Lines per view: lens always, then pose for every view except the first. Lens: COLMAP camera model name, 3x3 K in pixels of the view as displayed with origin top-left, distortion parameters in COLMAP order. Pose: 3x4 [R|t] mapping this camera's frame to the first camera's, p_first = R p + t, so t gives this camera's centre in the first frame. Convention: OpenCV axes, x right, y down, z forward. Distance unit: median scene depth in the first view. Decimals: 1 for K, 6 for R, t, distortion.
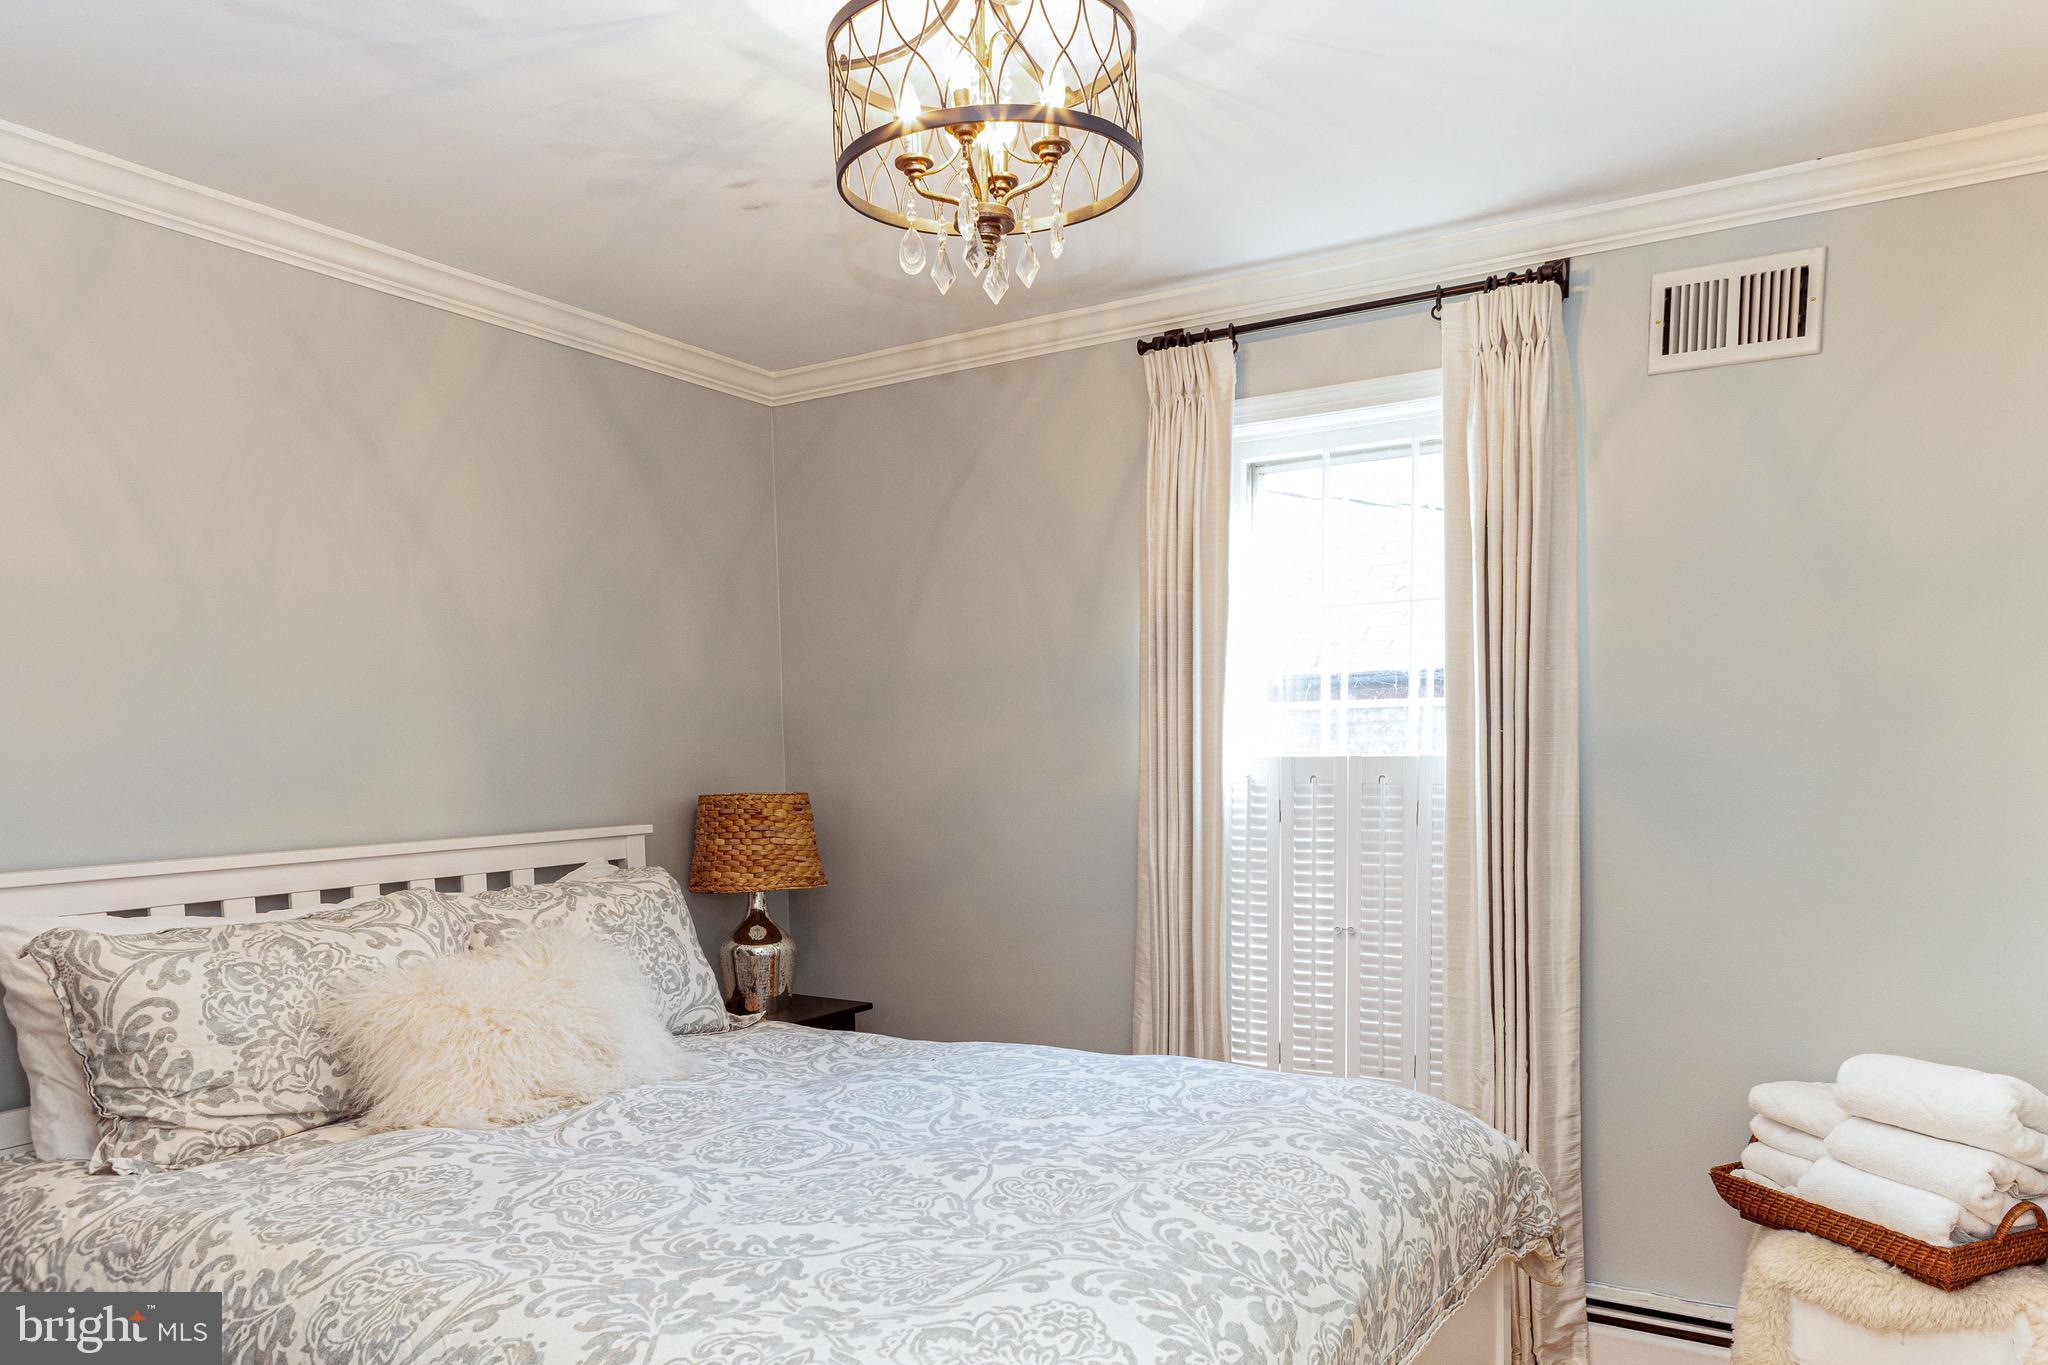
lens RADIAL K [[1443.2, 0, 1017.7], [0, 1443.2, 684.8], [0, 0, 1]] dist [-0.009905, -0.002212]
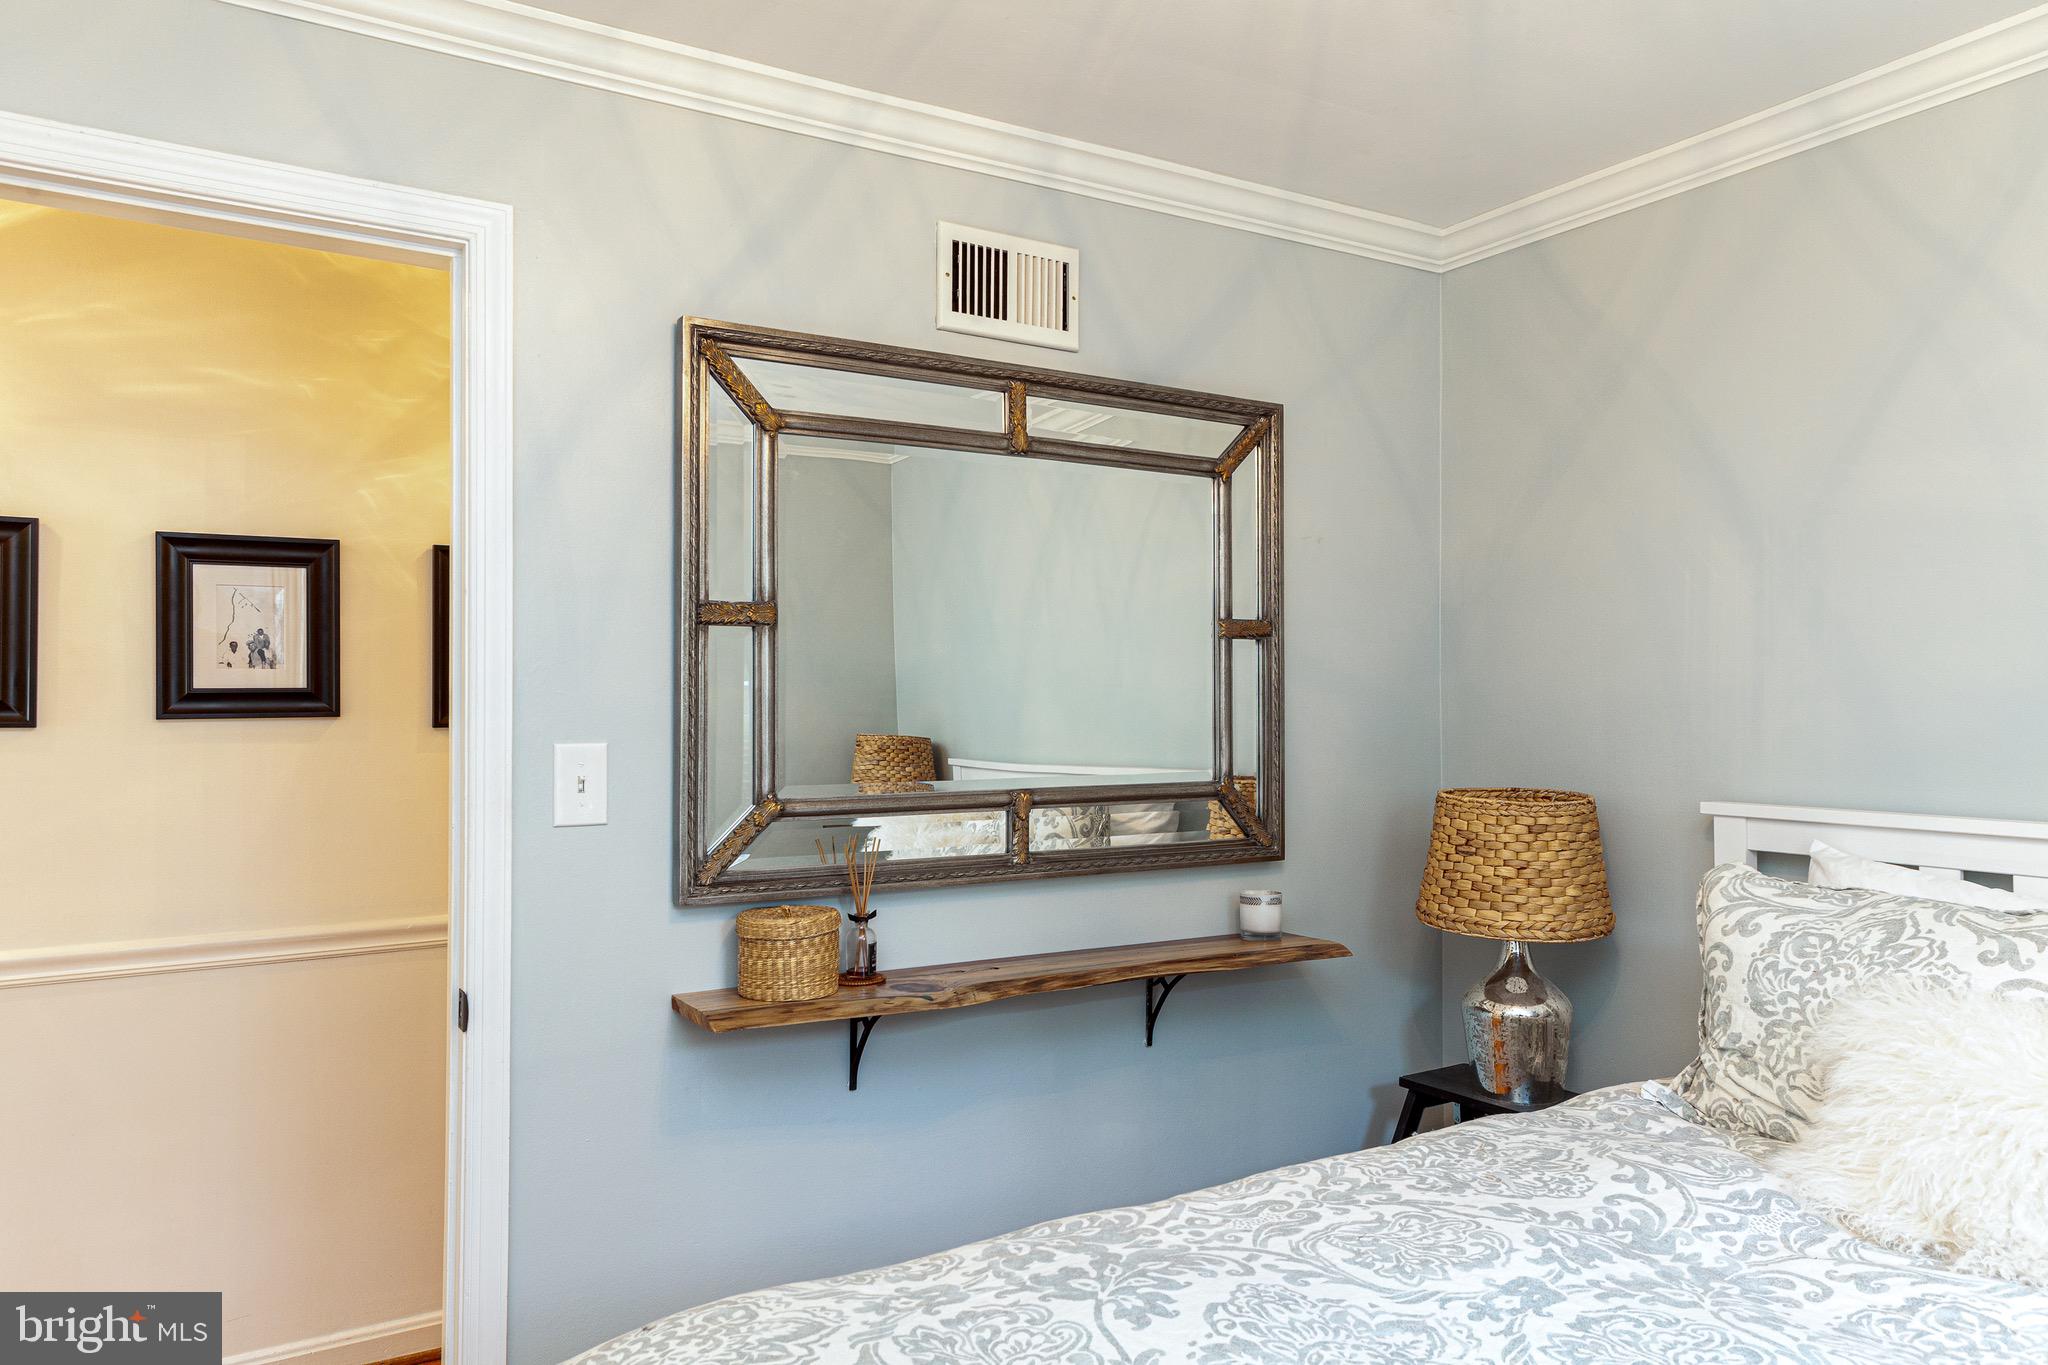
lens RADIAL K [[1443.2, 0, 1017.8], [0, 1443.2, 682.7], [0, 0, 1]] dist [-0.009905, -0.002212]
pose [[-0.460481, 0.017573, -0.887496, 0.458486], [0.050394, 0.998709, -0.006372, 0.025232], [0.886238, -0.047658, -0.460772, 1.007994]]
